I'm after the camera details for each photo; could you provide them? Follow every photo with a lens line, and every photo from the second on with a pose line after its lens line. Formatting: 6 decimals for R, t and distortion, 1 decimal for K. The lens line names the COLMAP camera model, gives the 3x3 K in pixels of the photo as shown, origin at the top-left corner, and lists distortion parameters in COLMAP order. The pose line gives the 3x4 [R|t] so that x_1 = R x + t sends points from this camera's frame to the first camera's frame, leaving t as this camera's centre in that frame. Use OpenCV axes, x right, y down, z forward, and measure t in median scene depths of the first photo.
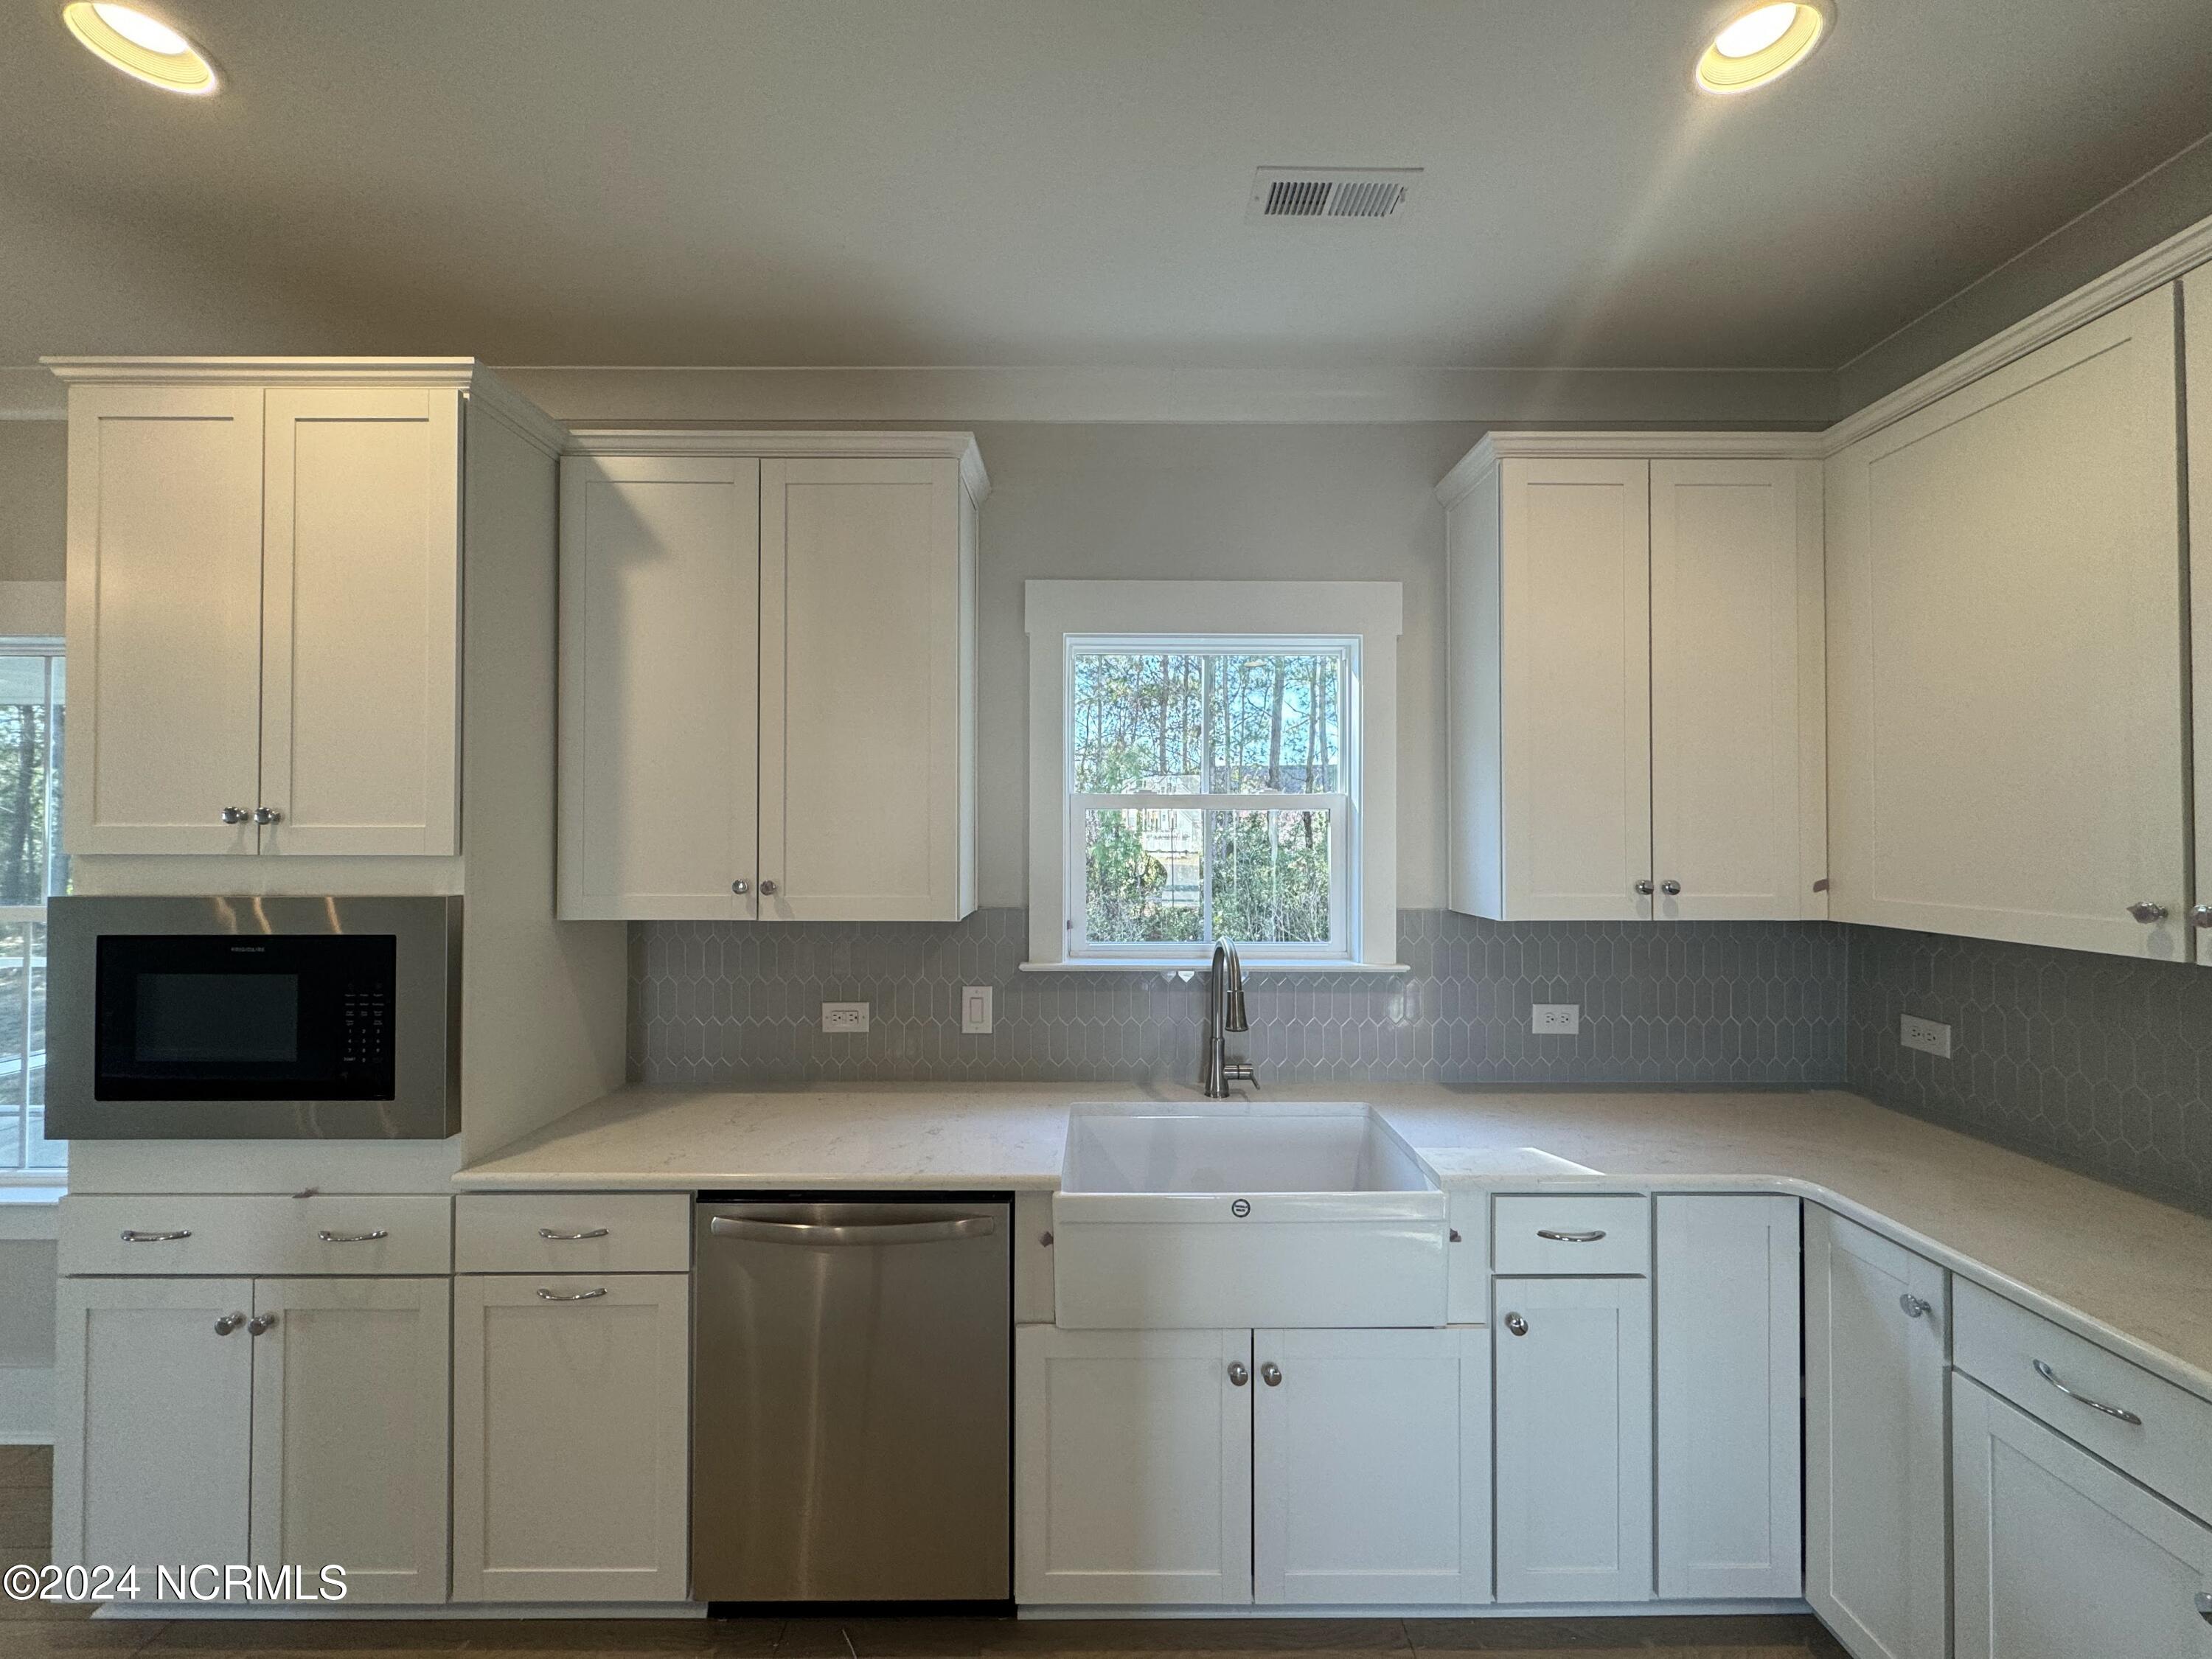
lens RADIAL K [[882.8, 0, 1105.4], [0, 882.8, 832.0], [0, 0, 1]] dist [-0.000030, -0.000220]
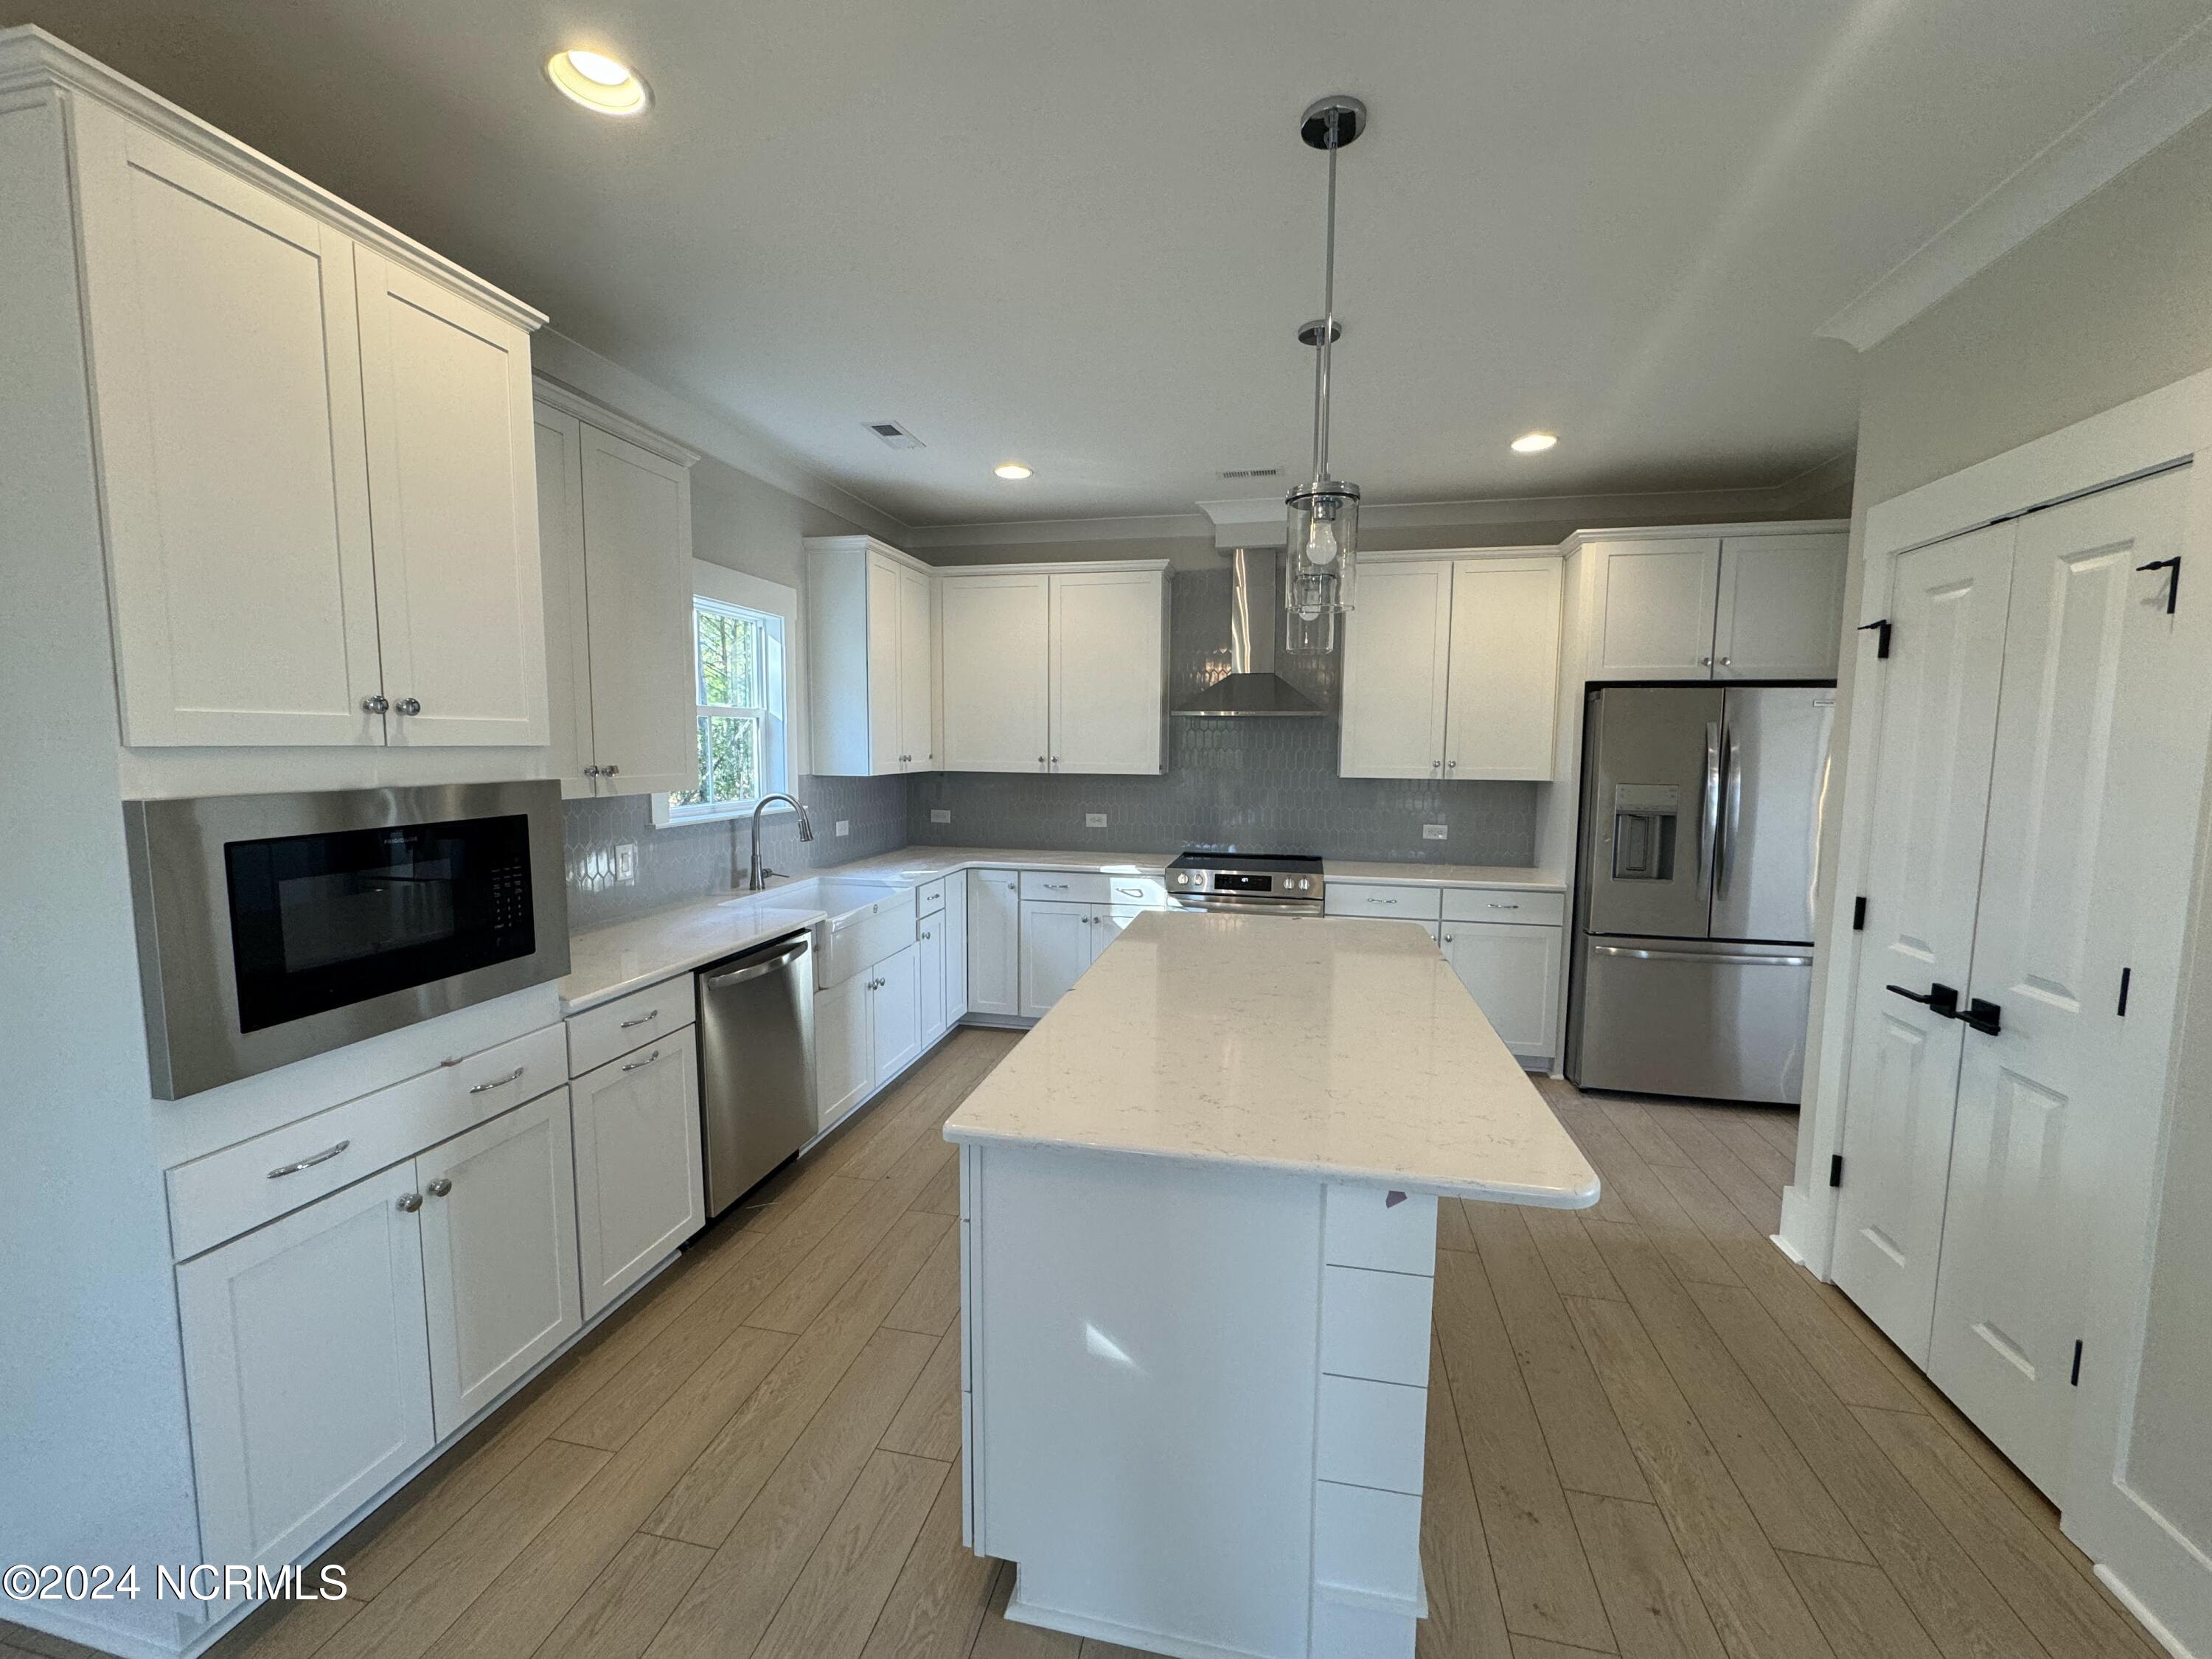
lens RADIAL K [[882.8, 0, 1109.0], [0, 882.8, 828.2], [0, 0, 1]] dist [-0.000030, -0.000220]
pose [[0.211290, -0.094583, 0.972836, -1.753350], [-0.018404, 0.994746, 0.100710, 0.003658], [-0.977250, -0.039183, 0.208439, 0.005589]]
